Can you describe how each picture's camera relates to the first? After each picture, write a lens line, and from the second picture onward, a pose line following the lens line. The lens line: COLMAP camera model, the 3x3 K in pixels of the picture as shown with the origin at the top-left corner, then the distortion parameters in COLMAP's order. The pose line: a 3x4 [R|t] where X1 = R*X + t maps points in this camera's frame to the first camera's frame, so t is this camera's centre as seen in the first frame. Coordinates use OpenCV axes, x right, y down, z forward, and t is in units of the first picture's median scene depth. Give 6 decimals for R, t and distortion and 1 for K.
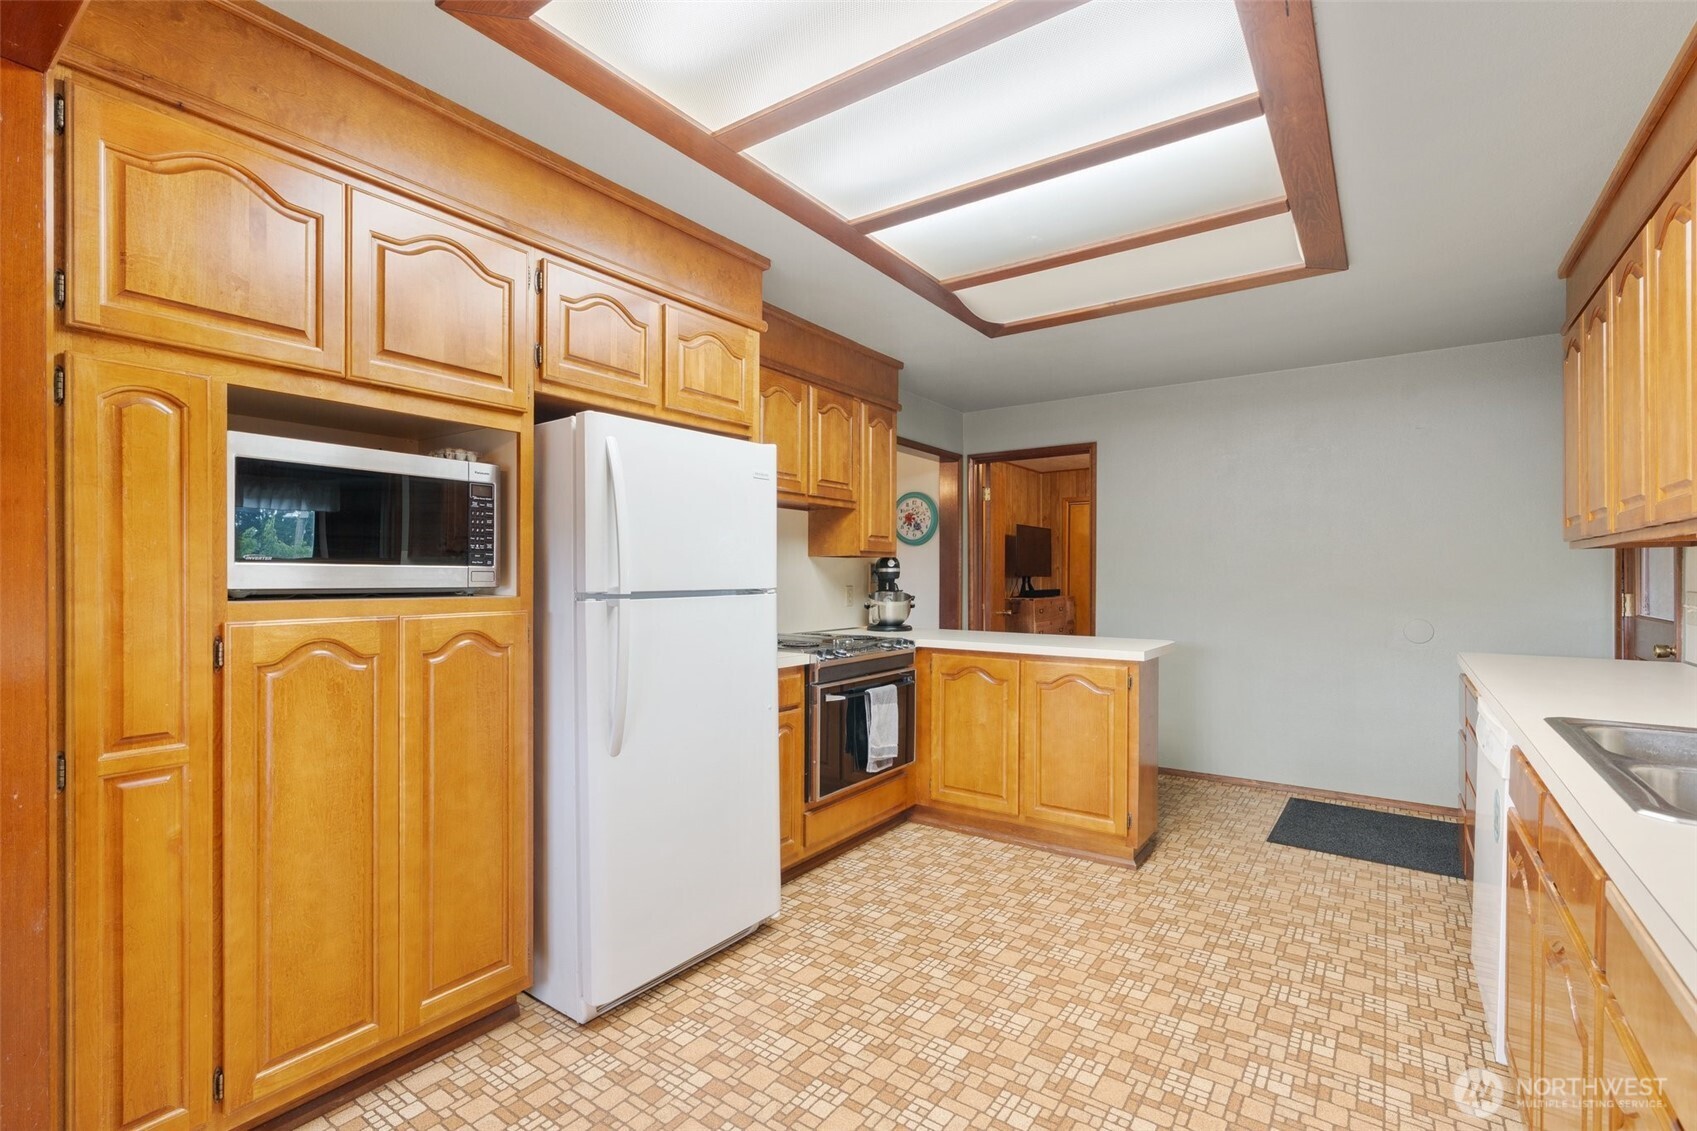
lens RADIAL K [[760.4, 0, 851.4], [0, 760.4, 580.0], [0, 0, 1]] dist [-0.002900, 0.001197]
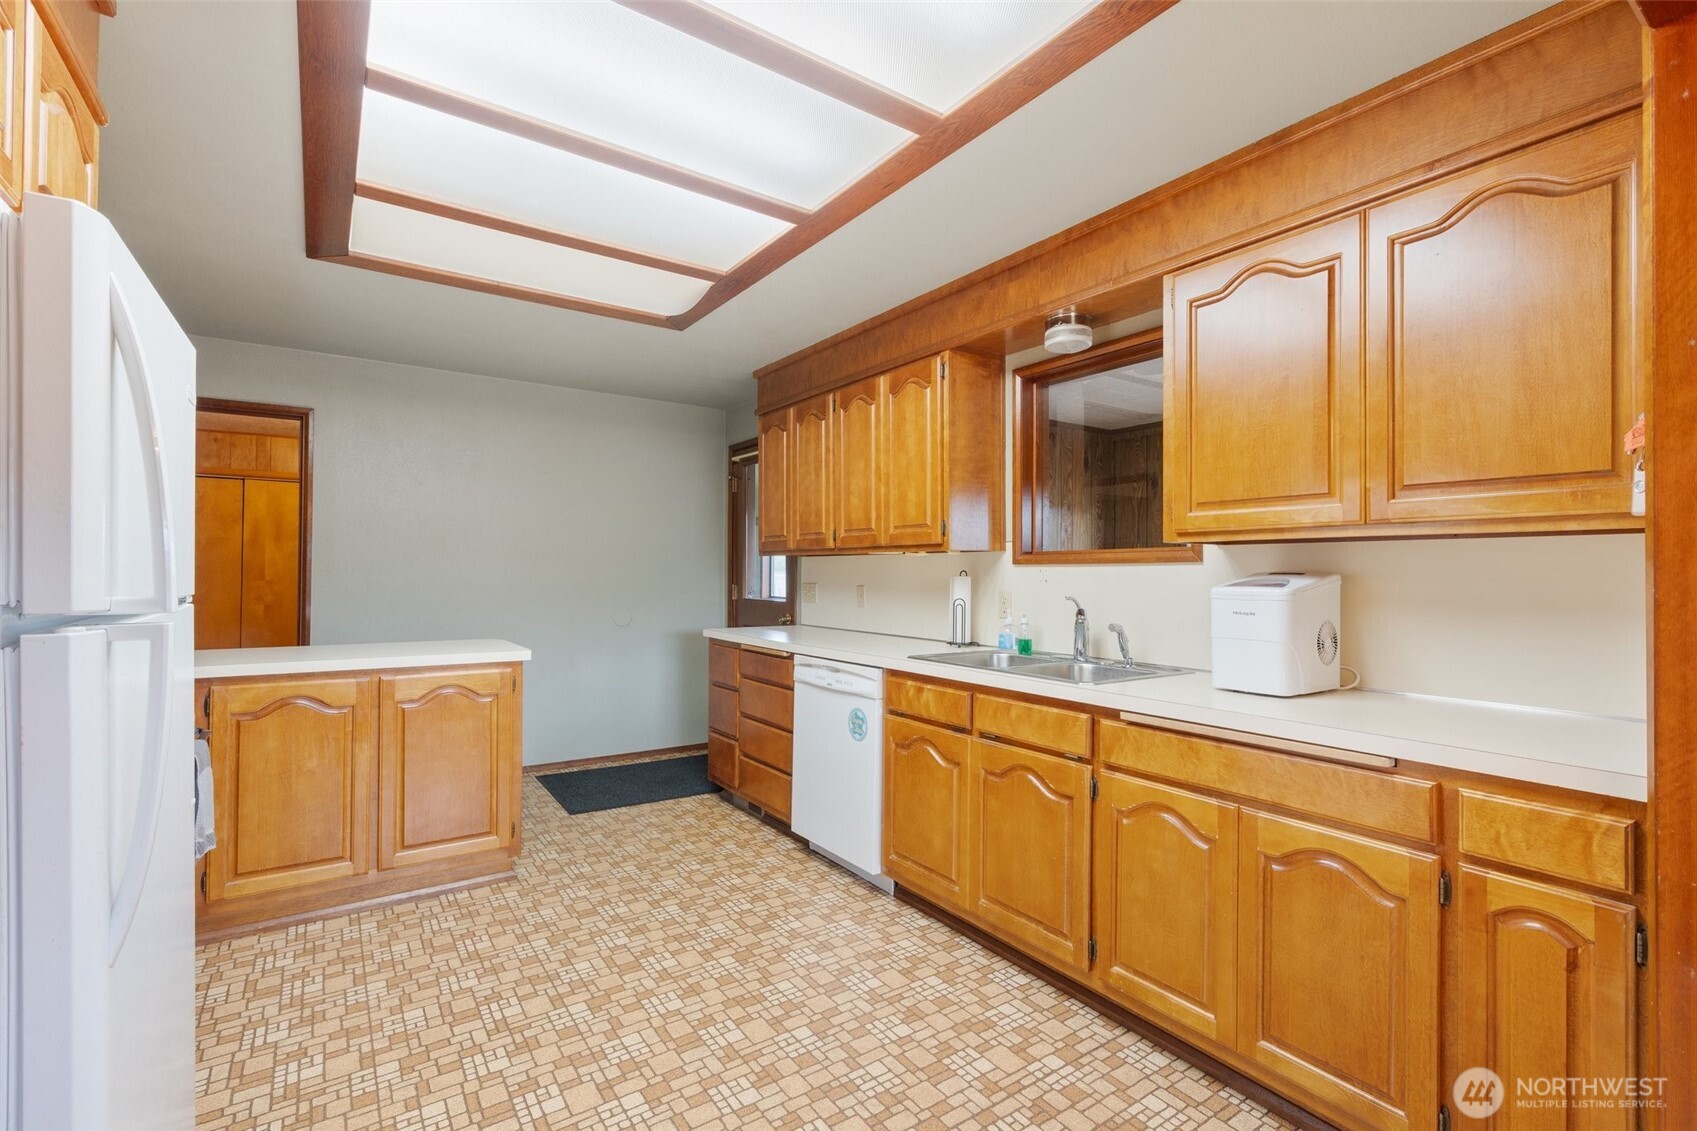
lens RADIAL K [[760.4, 0, 844.8], [0, 760.4, 558.1], [0, 0, 1]] dist [-0.002900, 0.001197]
pose [[0.343668, 0.021337, 0.938849, -0.420423], [0.001682, 0.999726, -0.023336, 0.000497], [-0.939090, 0.009599, 0.343538, 0.298900]]
